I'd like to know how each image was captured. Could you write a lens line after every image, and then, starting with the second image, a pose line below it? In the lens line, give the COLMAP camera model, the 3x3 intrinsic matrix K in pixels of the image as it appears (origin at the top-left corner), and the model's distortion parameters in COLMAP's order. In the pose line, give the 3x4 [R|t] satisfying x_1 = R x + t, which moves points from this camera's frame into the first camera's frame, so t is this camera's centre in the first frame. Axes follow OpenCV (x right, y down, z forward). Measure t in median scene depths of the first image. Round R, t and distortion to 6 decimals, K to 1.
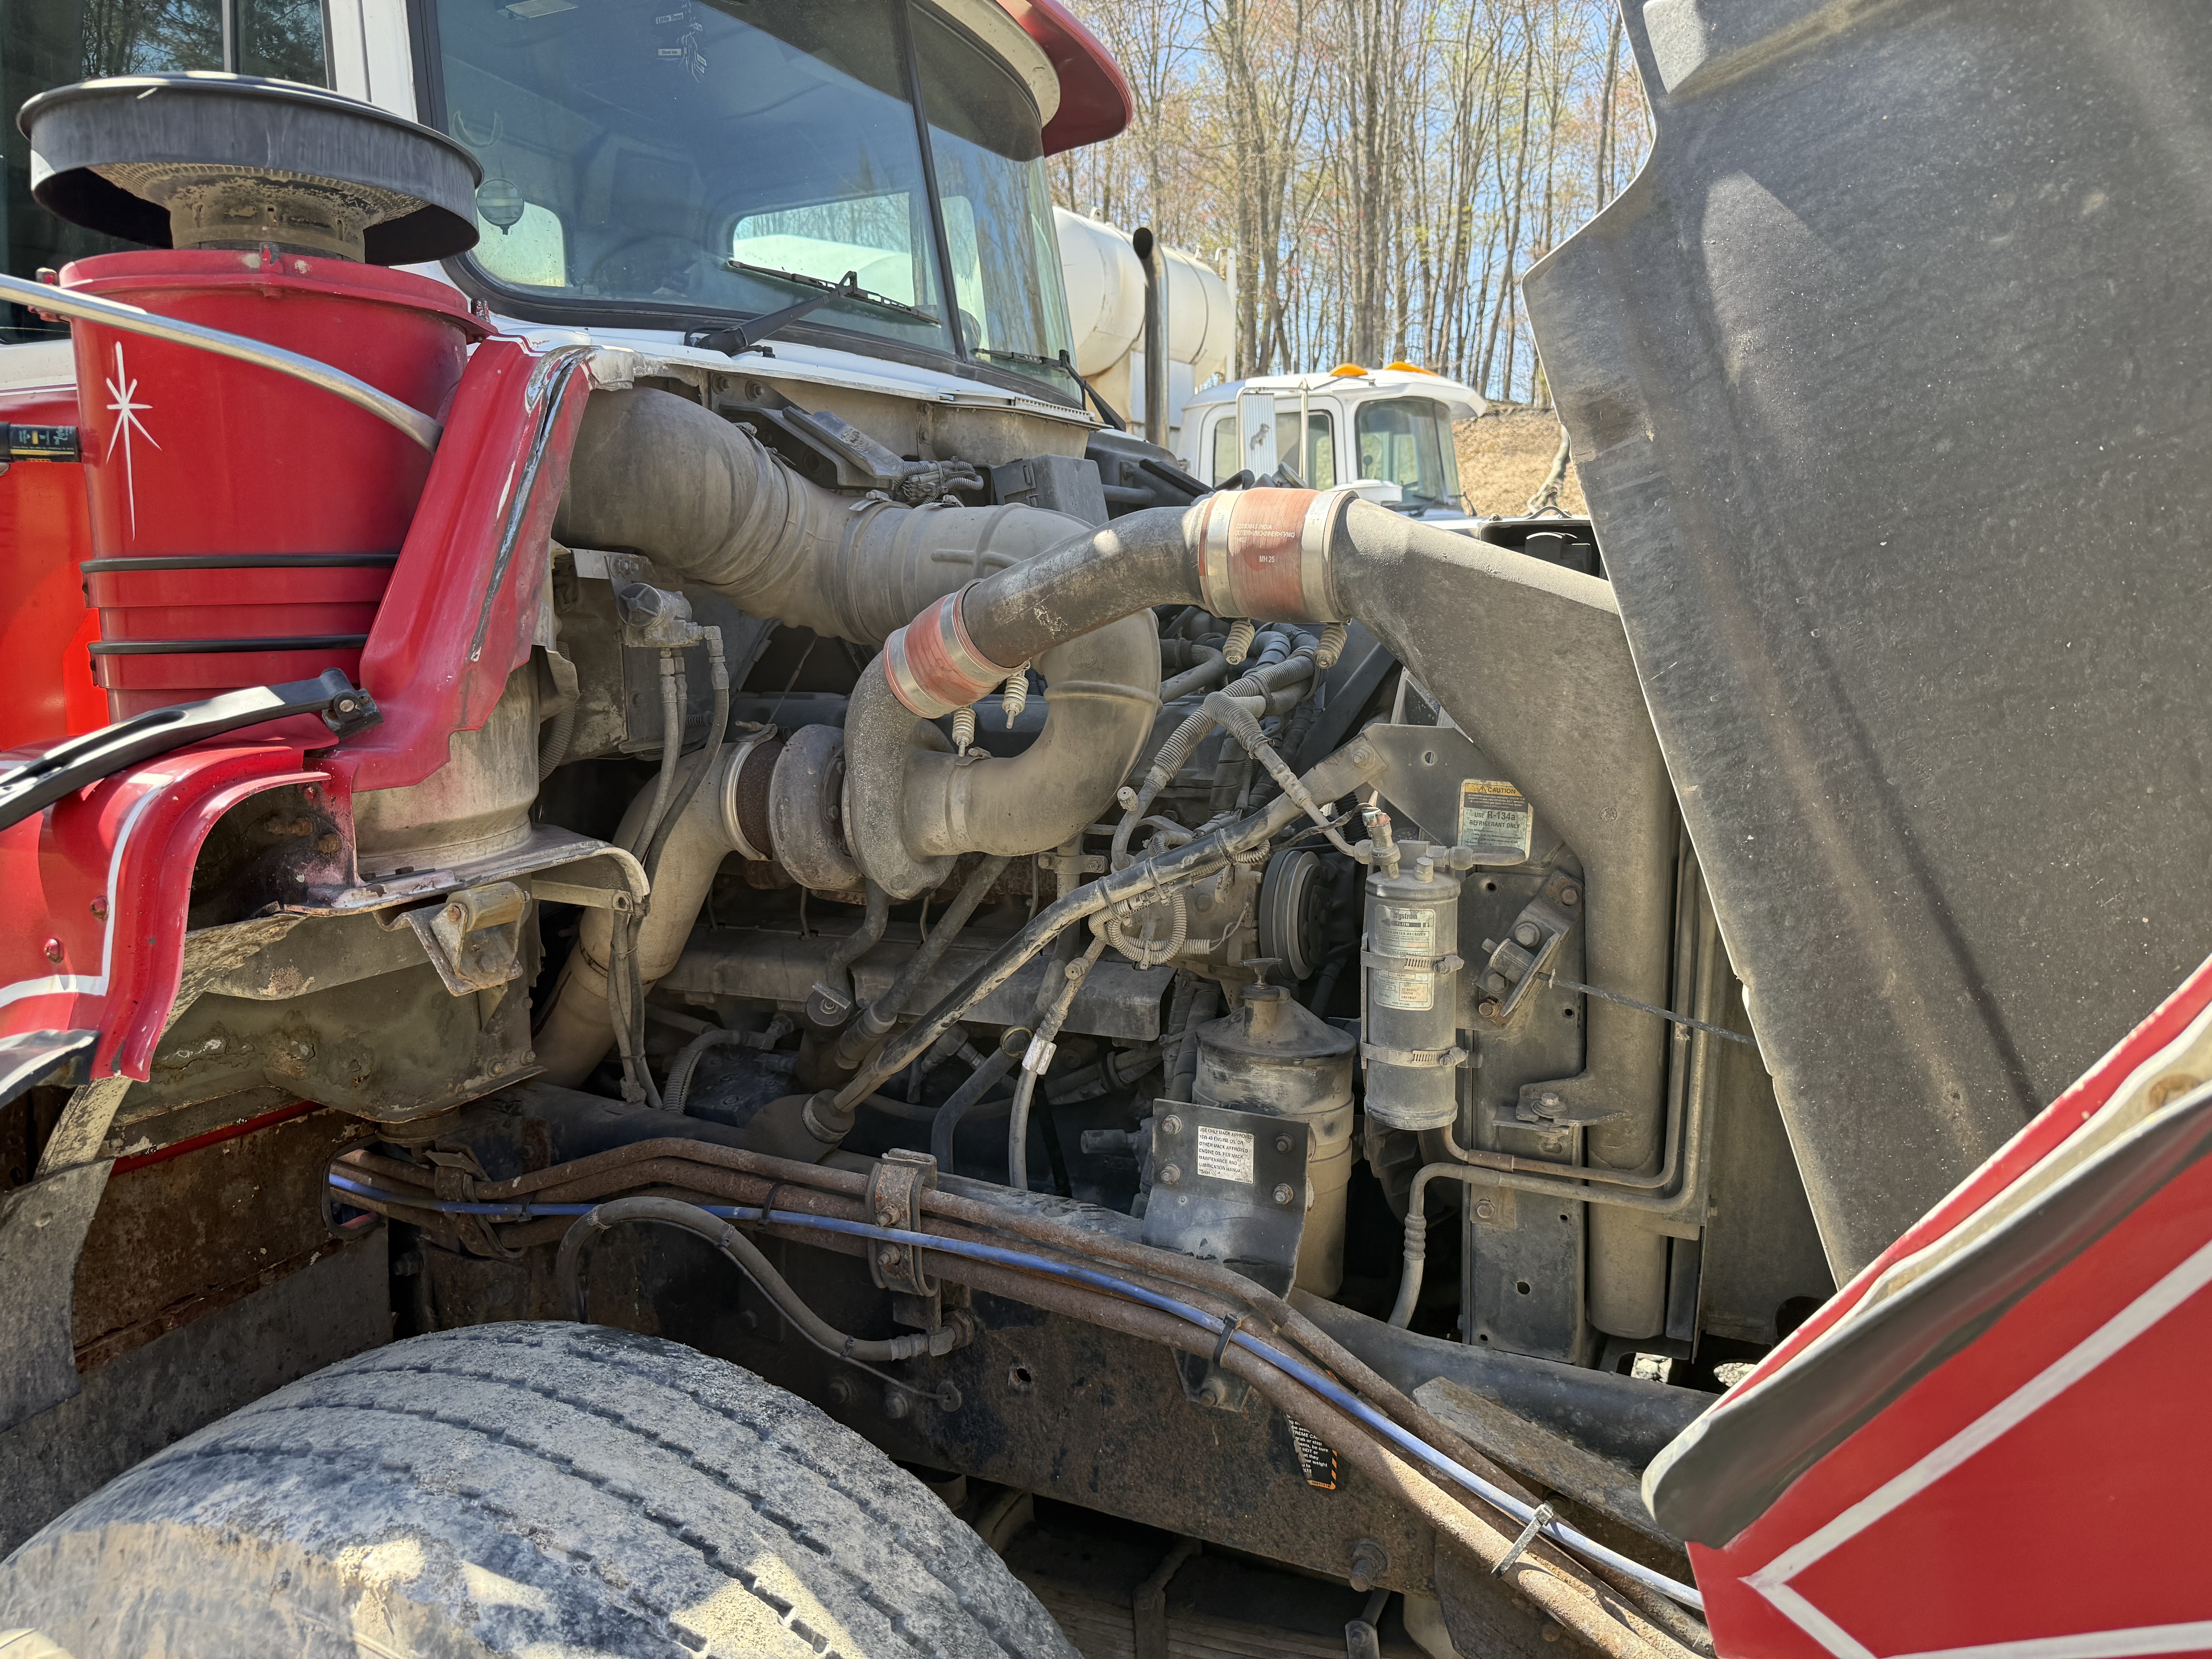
lens RADIAL K [[1559.9, 0, 1113.8], [0, 1559.9, 791.0], [0, 0, 1]] dist [-0.002061, -0.004020]
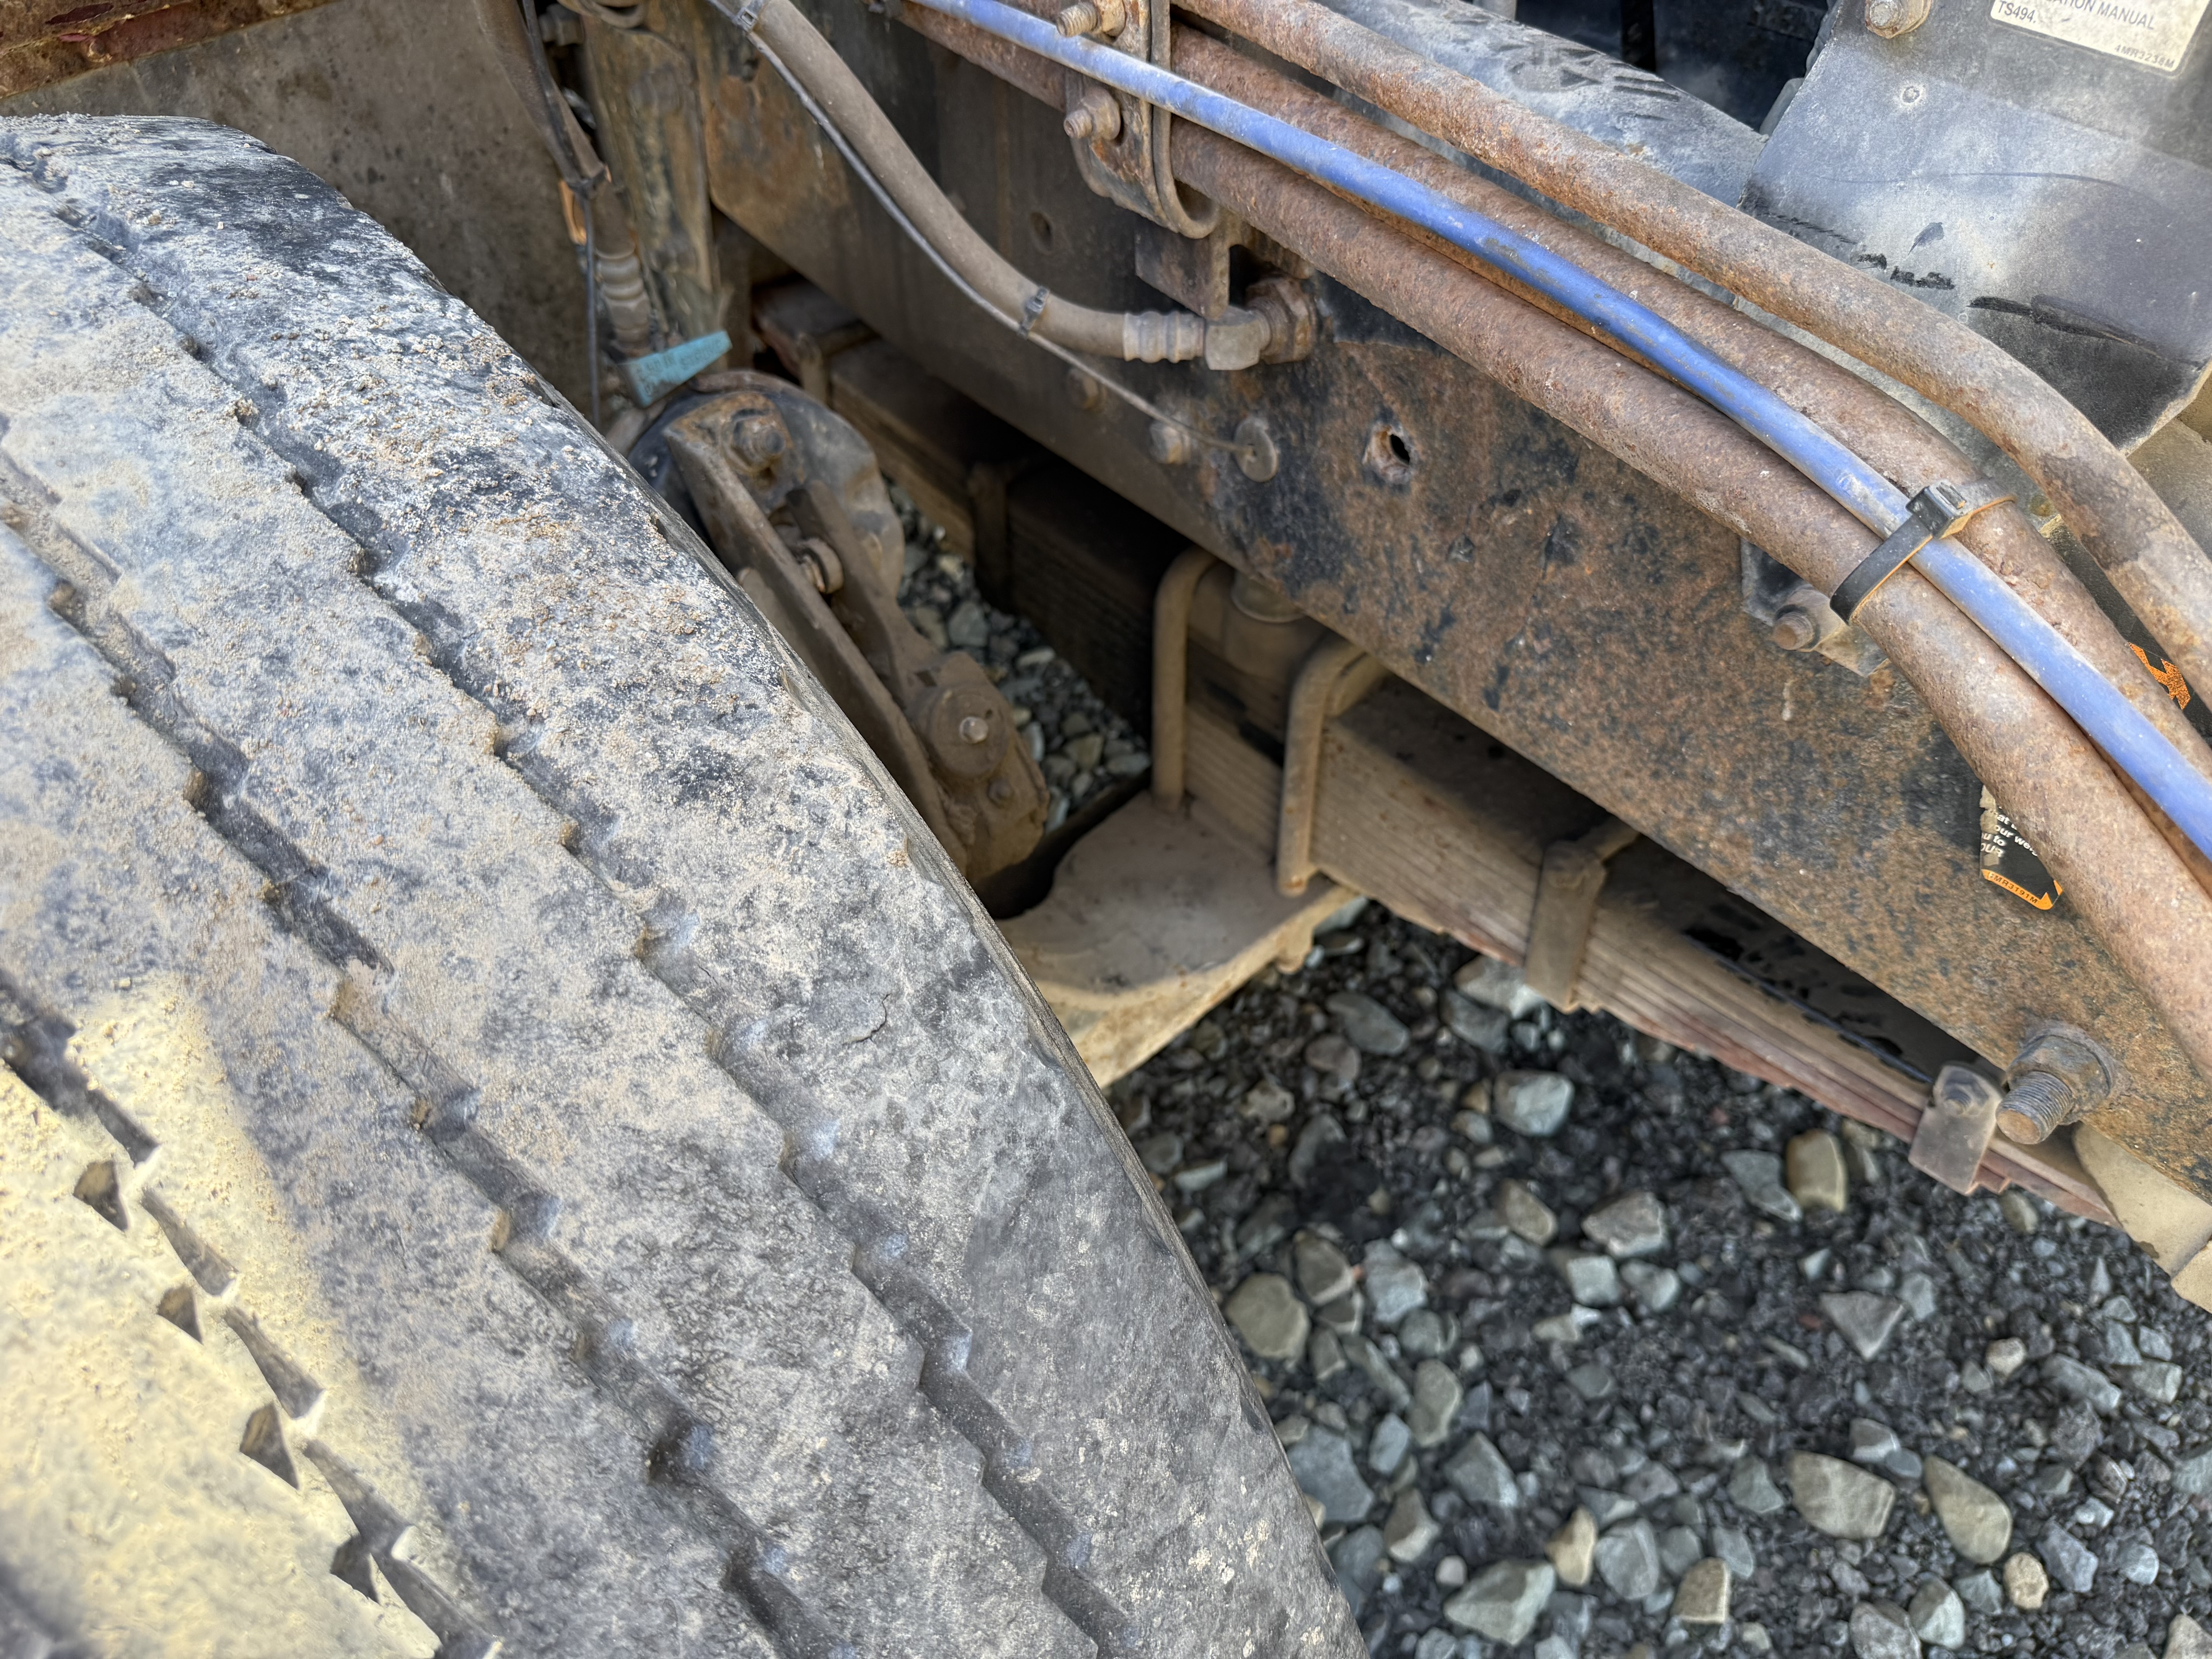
lens RADIAL K [[1559.9, 0, 1113.8], [0, 1559.9, 791.0], [0, 0, 1]] dist [-0.002061, -0.004020]
pose [[0.909401, 0.294671, -0.293530, 0.032290], [-0.046244, 0.772993, 0.632727, 0.183212], [0.413343, -0.561828, 0.716587, 0.637099]]
